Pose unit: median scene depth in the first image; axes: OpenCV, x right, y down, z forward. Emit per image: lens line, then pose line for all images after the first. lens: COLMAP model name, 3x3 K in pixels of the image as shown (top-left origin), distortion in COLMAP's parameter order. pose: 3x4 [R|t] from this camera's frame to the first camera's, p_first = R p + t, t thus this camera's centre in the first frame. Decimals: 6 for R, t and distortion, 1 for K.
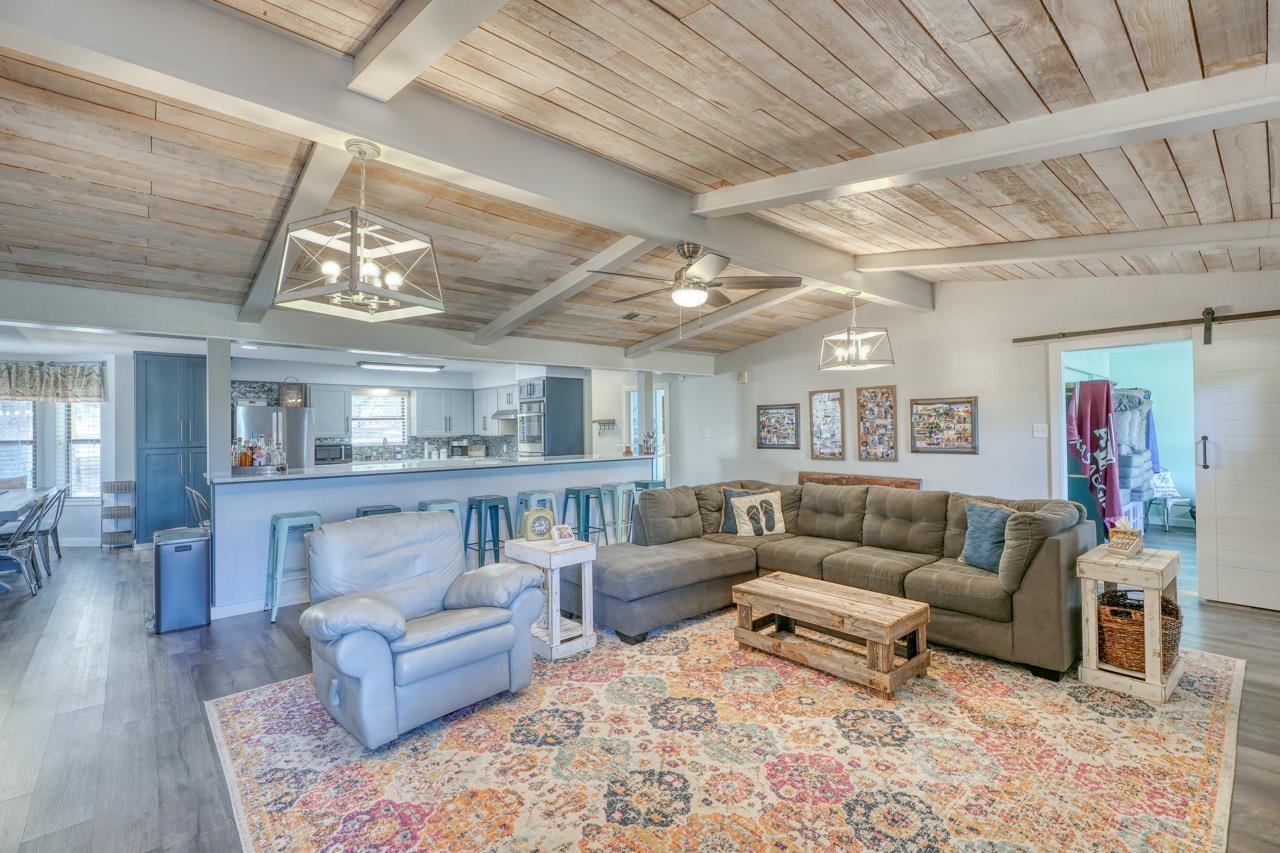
lens RADIAL K [[575.3, 0, 637.1], [0, 575.3, 426.4], [0, 0, 1]] dist [-0.004187, 0.000487]
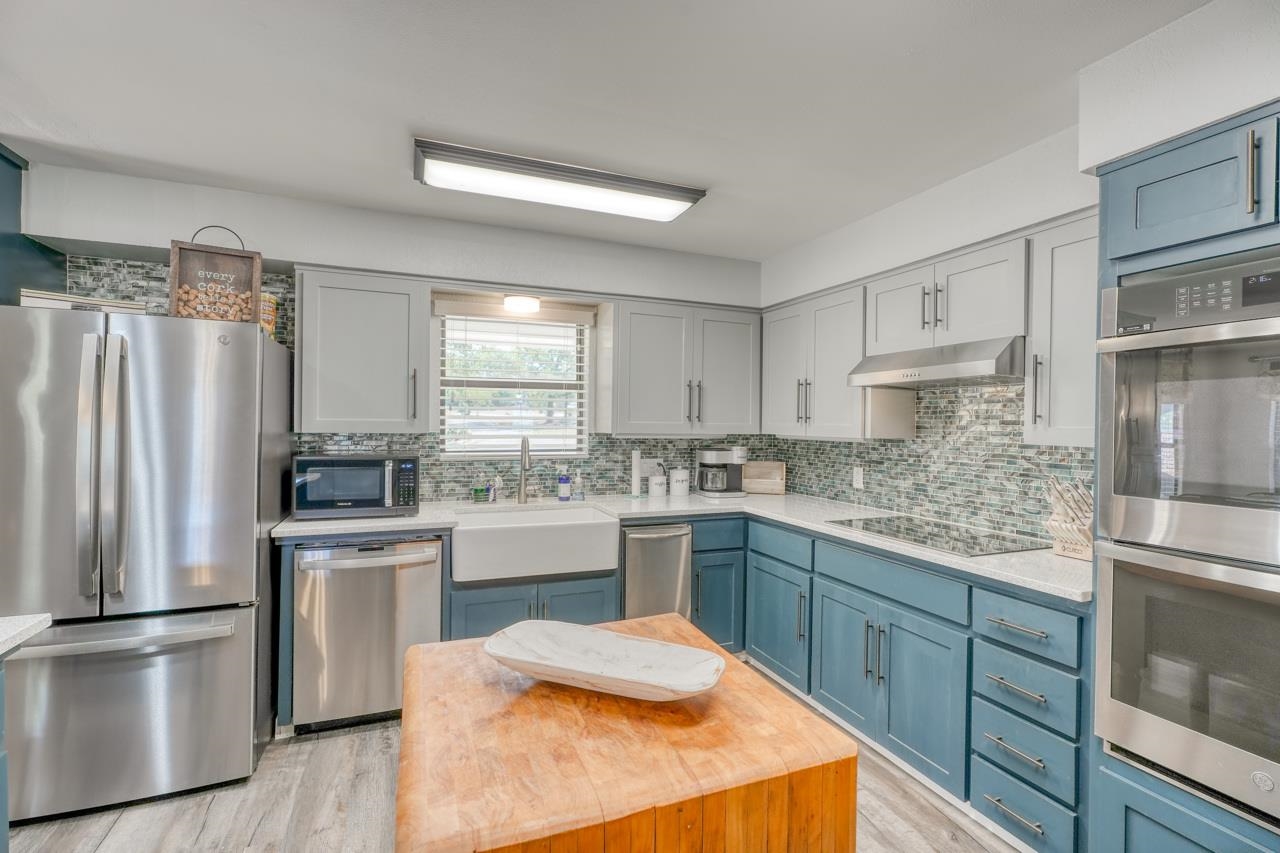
lens RADIAL K [[575.3, 0, 640.2], [0, 575.3, 424.8], [0, 0, 1]] dist [-0.004187, 0.000487]
pose [[0.946242, 0.023305, -0.322619, -0.261834], [-0.020749, 0.999720, 0.011360, 0.006797], [0.322793, -0.004055, 0.946461, 0.694830]]
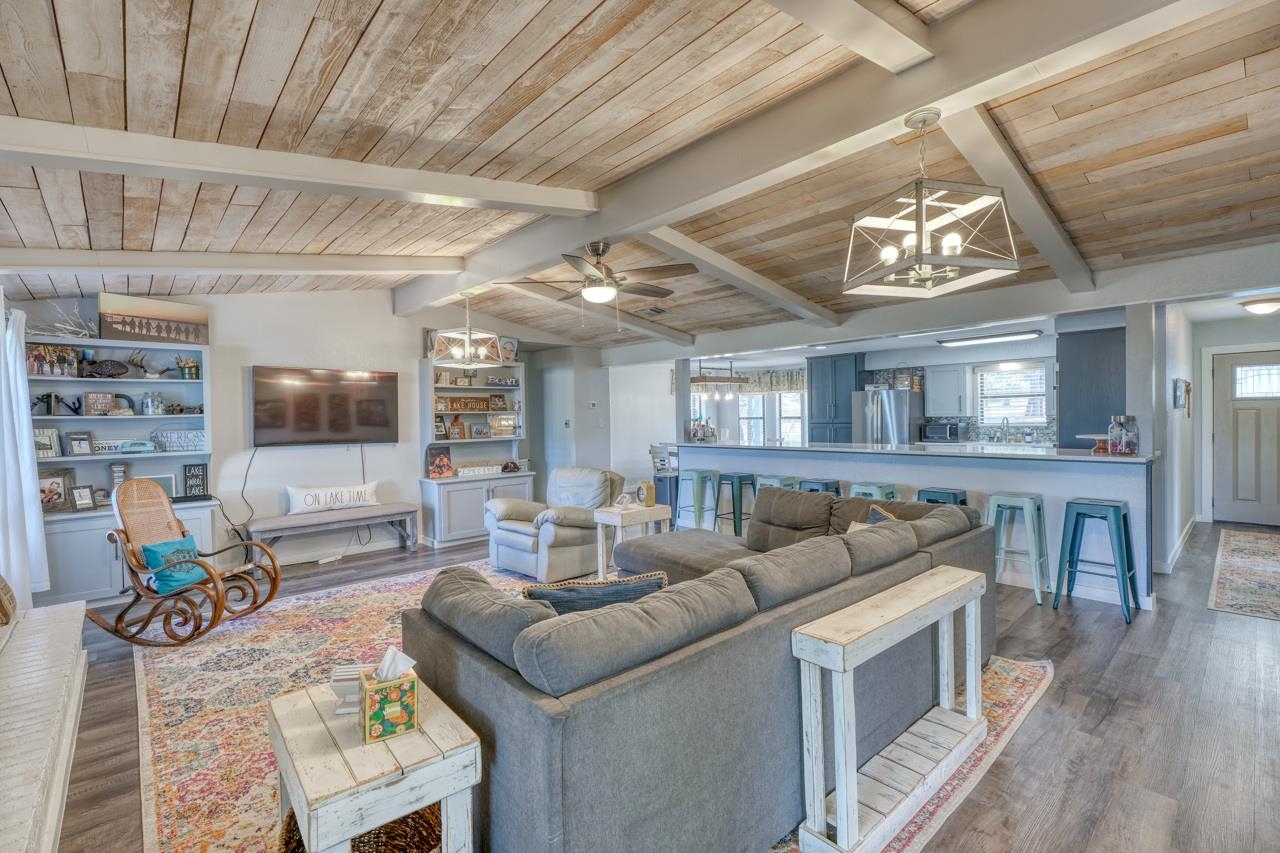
lens RADIAL K [[575.3, 0, 637.7], [0, 575.3, 424.0], [0, 0, 1]] dist [-0.004187, 0.000487]
pose [[-0.003149, 0.026055, -0.999656, 0.458607], [0.019556, 0.999471, 0.025989, -0.004296], [0.999804, -0.019467, -0.003657, 0.428518]]
